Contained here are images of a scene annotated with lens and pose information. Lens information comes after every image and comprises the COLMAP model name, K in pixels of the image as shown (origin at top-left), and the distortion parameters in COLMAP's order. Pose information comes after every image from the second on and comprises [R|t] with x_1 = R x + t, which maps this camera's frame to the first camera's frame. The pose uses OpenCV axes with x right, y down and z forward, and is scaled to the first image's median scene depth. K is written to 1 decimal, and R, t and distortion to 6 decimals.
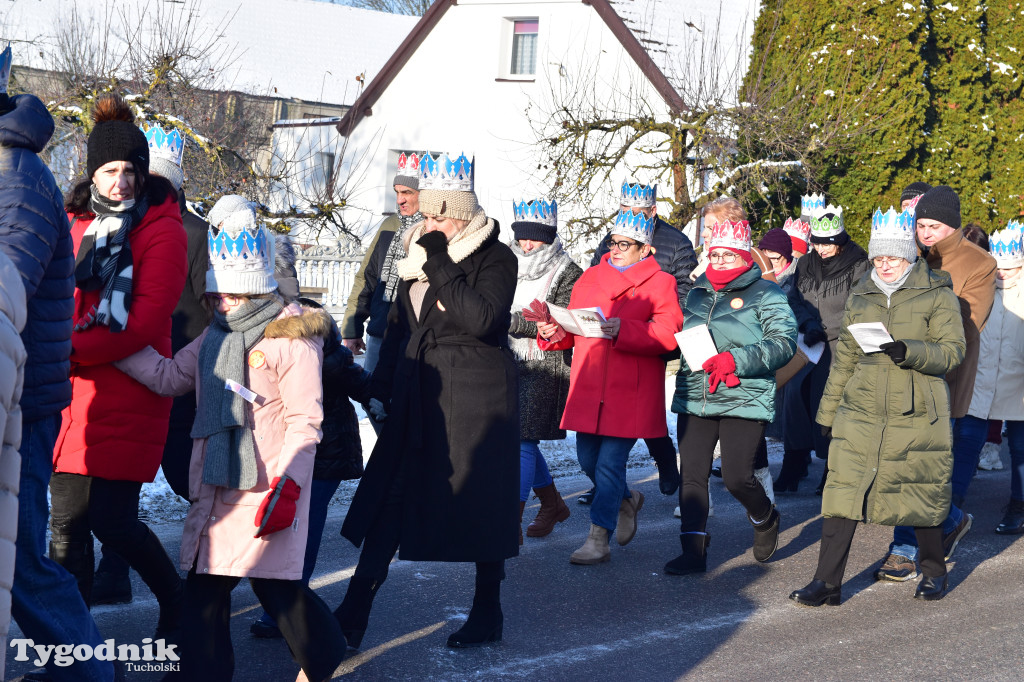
lens RADIAL K [[2069.8, 0, 499.8], [0, 2069.8, 361.1], [0, 0, 1]] dist [0.159396, 0.342033]
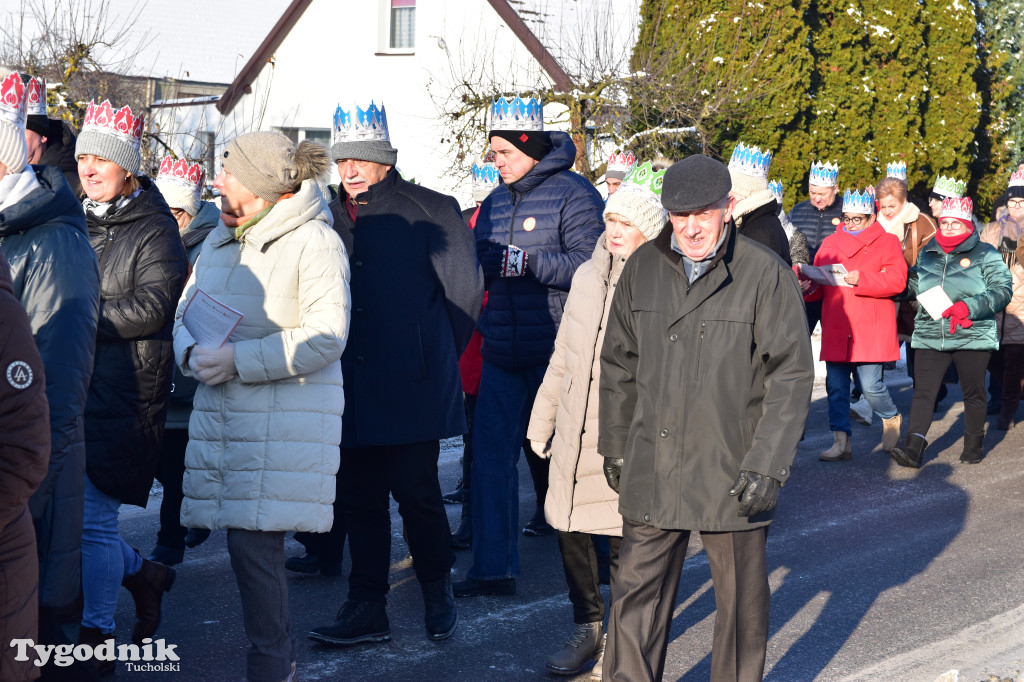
lens RADIAL K [[2076.4, 0, 512.5], [0, 2076.4, 344.9], [0, 0, 1]] dist [0.184100, 0.451130]
pose [[0.996827, -0.040264, 0.068668, -0.019957], [0.039847, 0.999178, 0.007429, 0.000453], [-0.068911, -0.004669, 0.997612, -0.023558]]
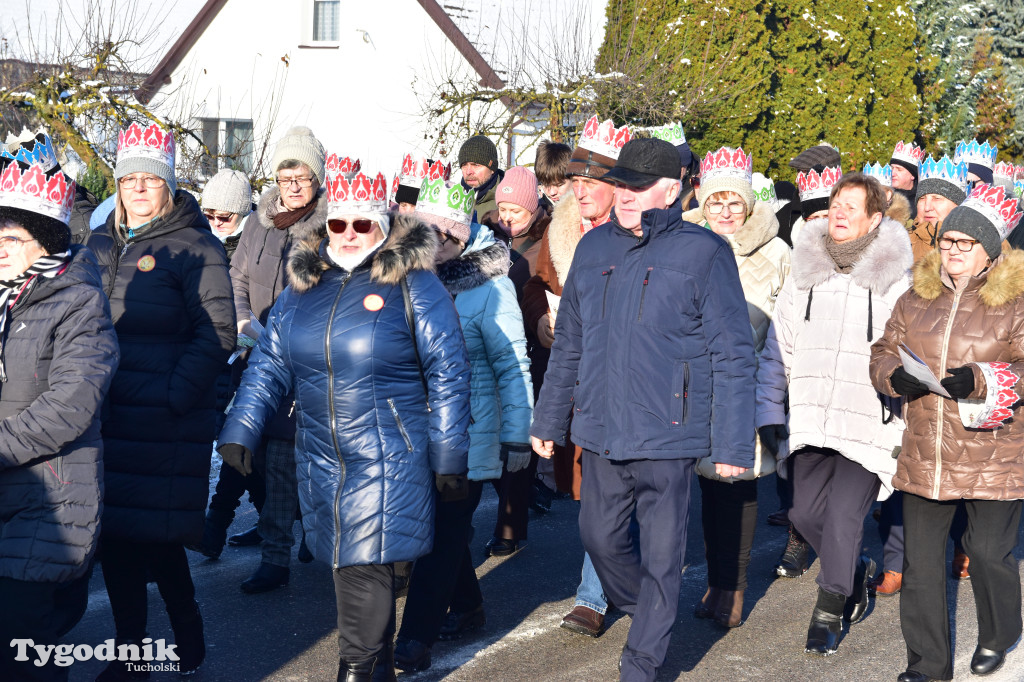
lens RADIAL K [[2085.3, 0, 511.0], [0, 2085.3, 341.5], [0, 0, 1]] dist [0.191173, 0.439601]
pose [[0.989864, -0.037761, 0.136910, -0.083622], [0.036370, 0.999258, 0.012645, -0.001566], [-0.137286, -0.007538, 0.990503, -0.056608]]
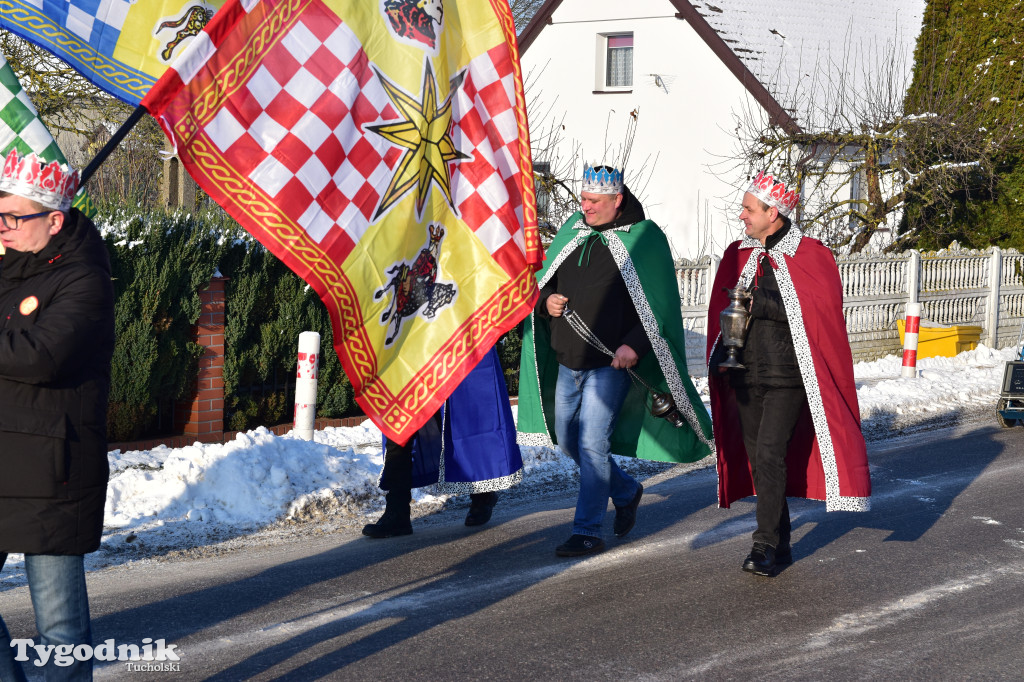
lens RADIAL K [[2100.0, 0, 510.0], [0, 2100.0, 341.8], [0, 0, 1]] dist [0.219967, 0.175396]
pose [[0.998636, -0.048740, 0.018733, -0.132133], [0.048910, 0.998765, -0.008769, -0.000105], [-0.018283, 0.009673, 0.999786, -0.149479]]
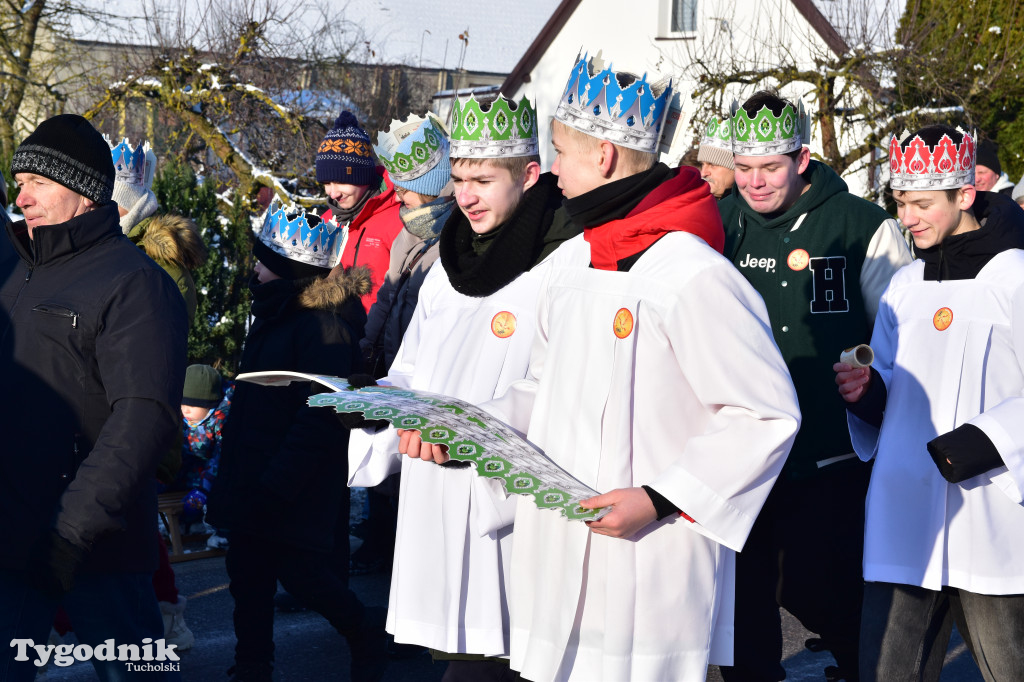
lens RADIAL K [[2047.1, 0, 508.1], [0, 2047.1, 363.1], [0, 0, 1]] dist [0.165454, 0.298276]
pose [[0.995224, -0.029460, -0.093071, 0.026532], [0.031051, 0.999395, 0.015685, -0.004027], [0.092552, -0.018500, 0.995536, 0.073613]]
